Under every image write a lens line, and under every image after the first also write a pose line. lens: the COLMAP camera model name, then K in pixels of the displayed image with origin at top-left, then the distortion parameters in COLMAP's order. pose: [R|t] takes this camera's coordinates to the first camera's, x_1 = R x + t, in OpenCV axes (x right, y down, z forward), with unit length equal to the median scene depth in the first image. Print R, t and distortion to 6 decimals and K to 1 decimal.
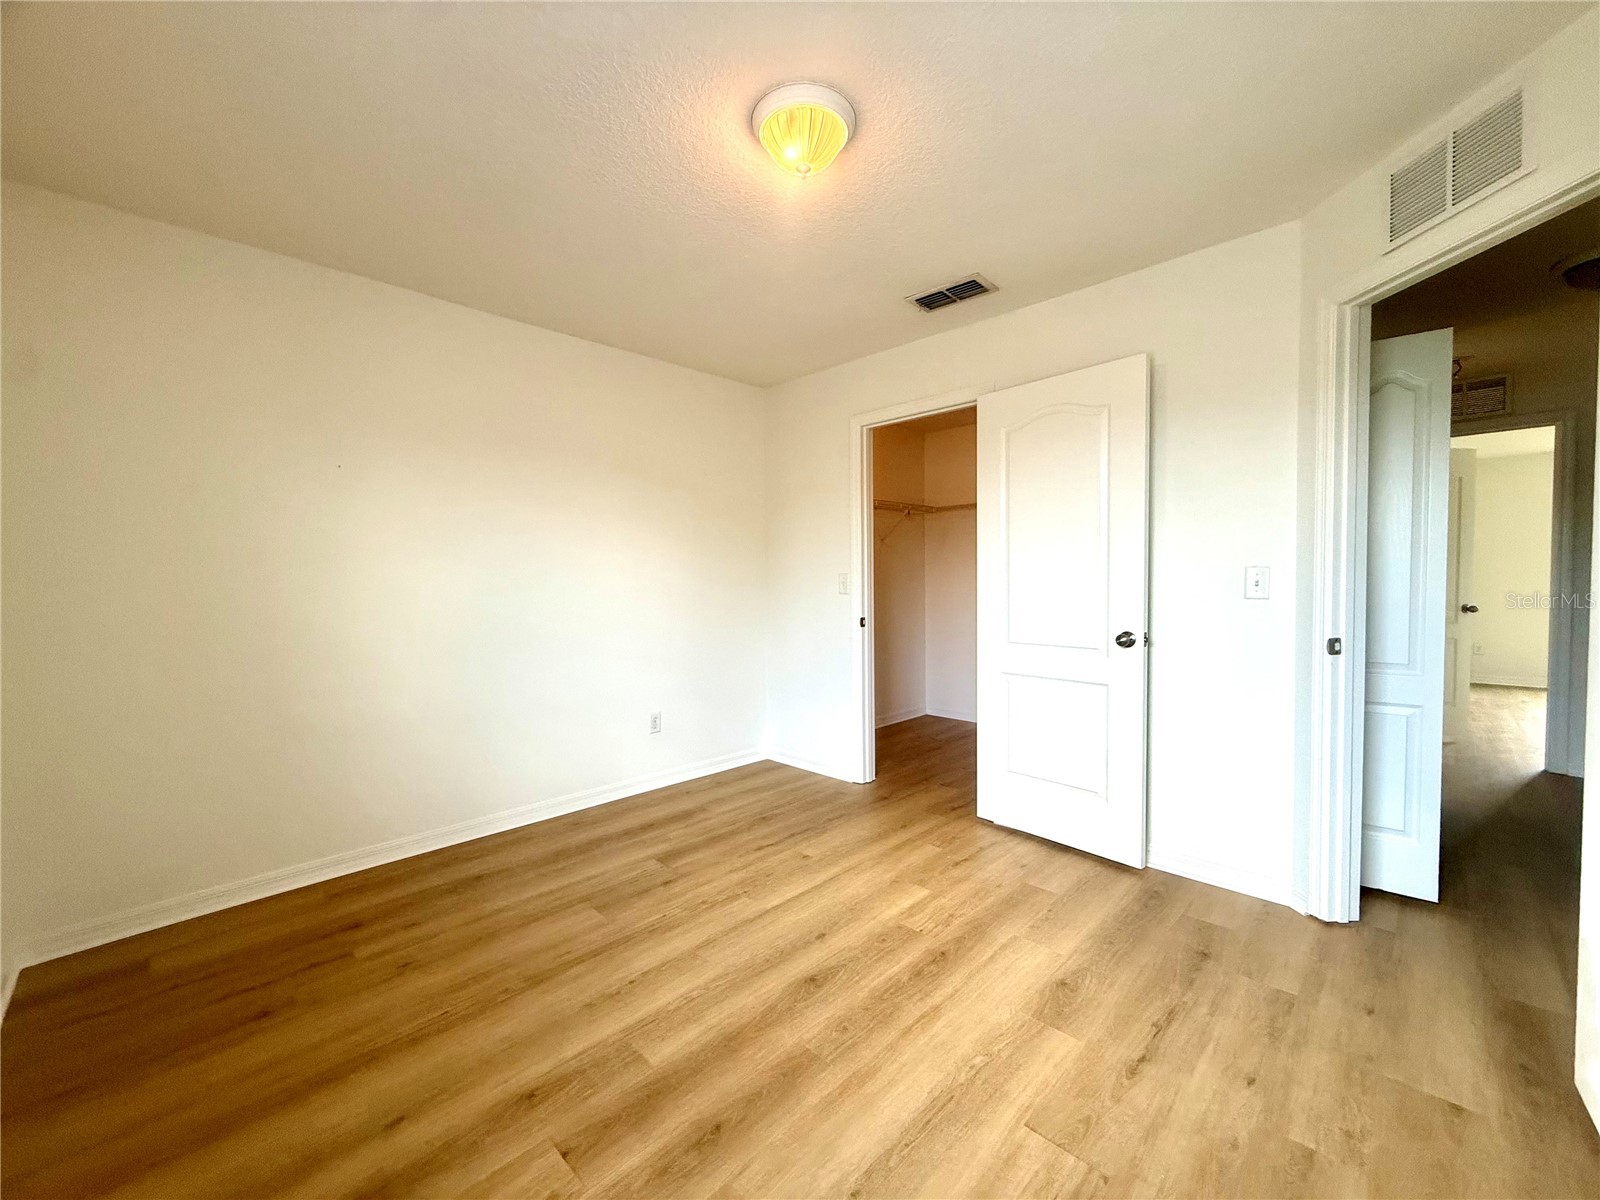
lens RADIAL K [[640.7, 0, 795.9], [0, 640.7, 597.7], [0, 0, 1]] dist [-0.000205, 0.000048]
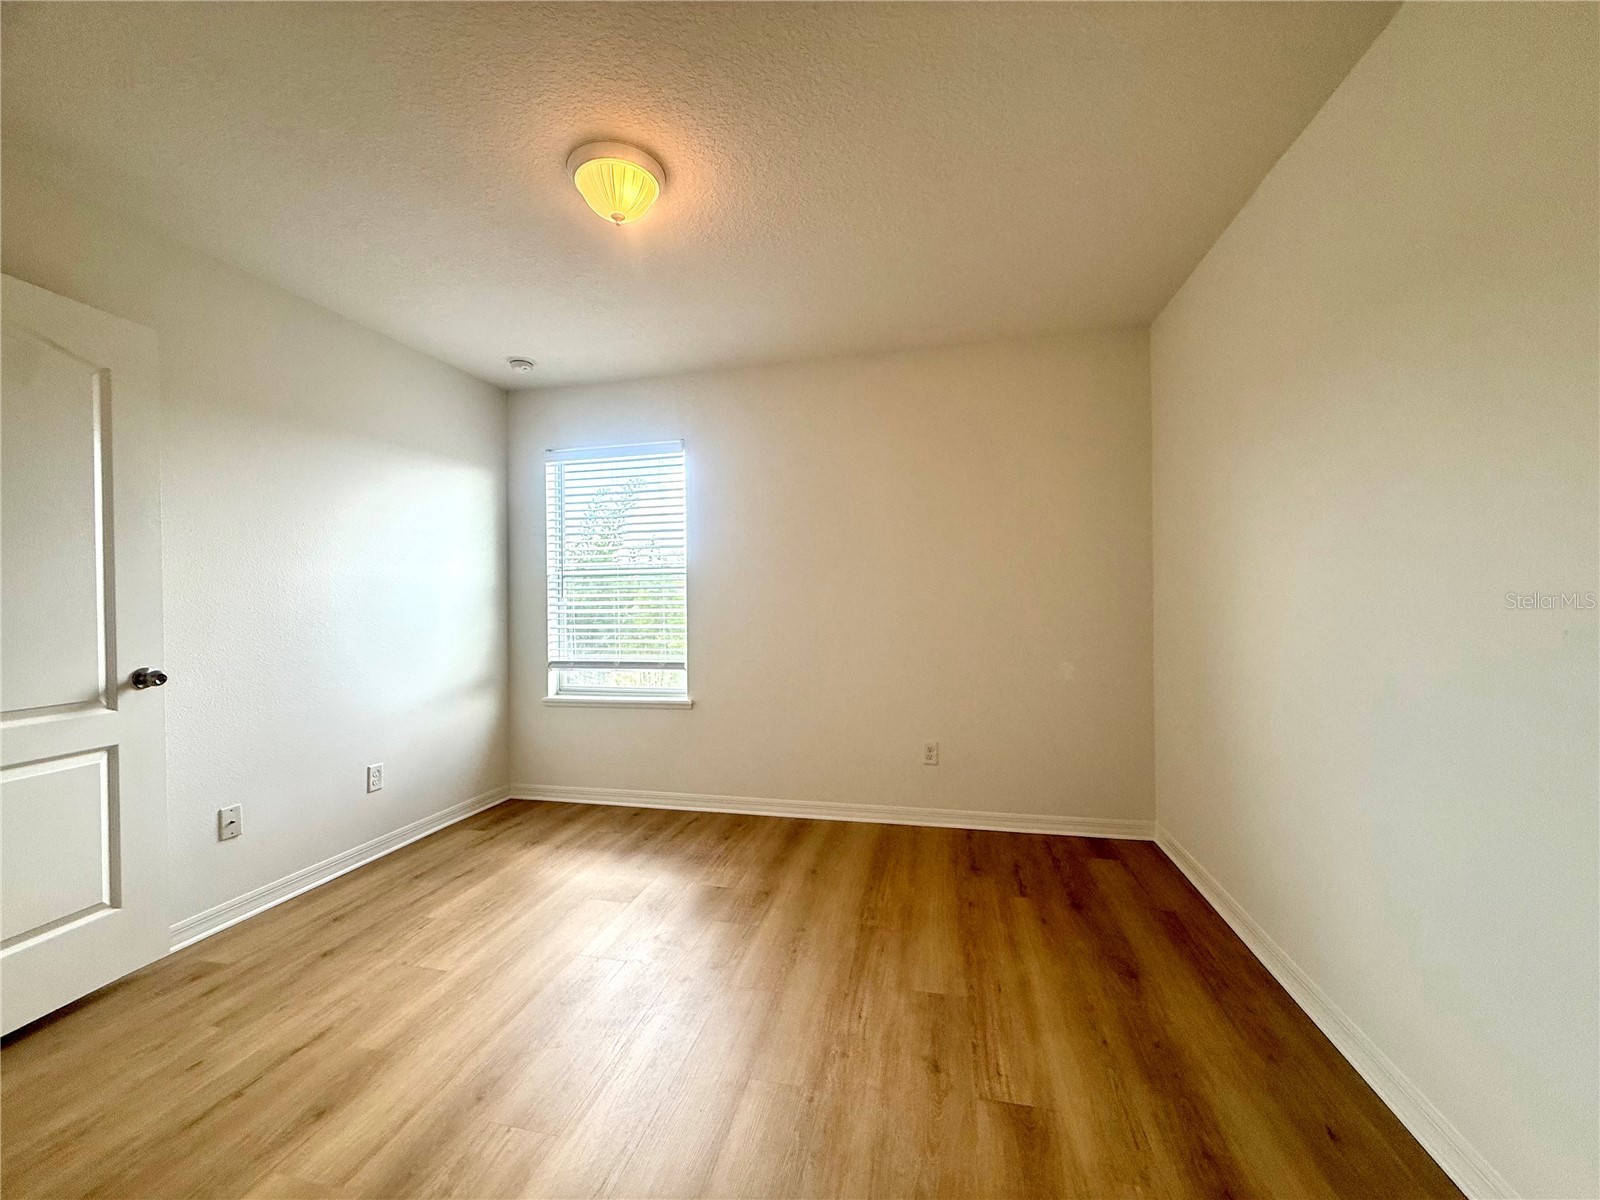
lens RADIAL K [[640.7, 0, 795.9], [0, 640.7, 597.7], [0, 0, 1]] dist [-0.000205, 0.000048]
pose [[-0.847061, 0.023719, -0.530966, 0.272075], [0.009708, 0.999527, 0.029164, -0.041876], [0.531407, 0.019549, -0.846891, 1.647752]]
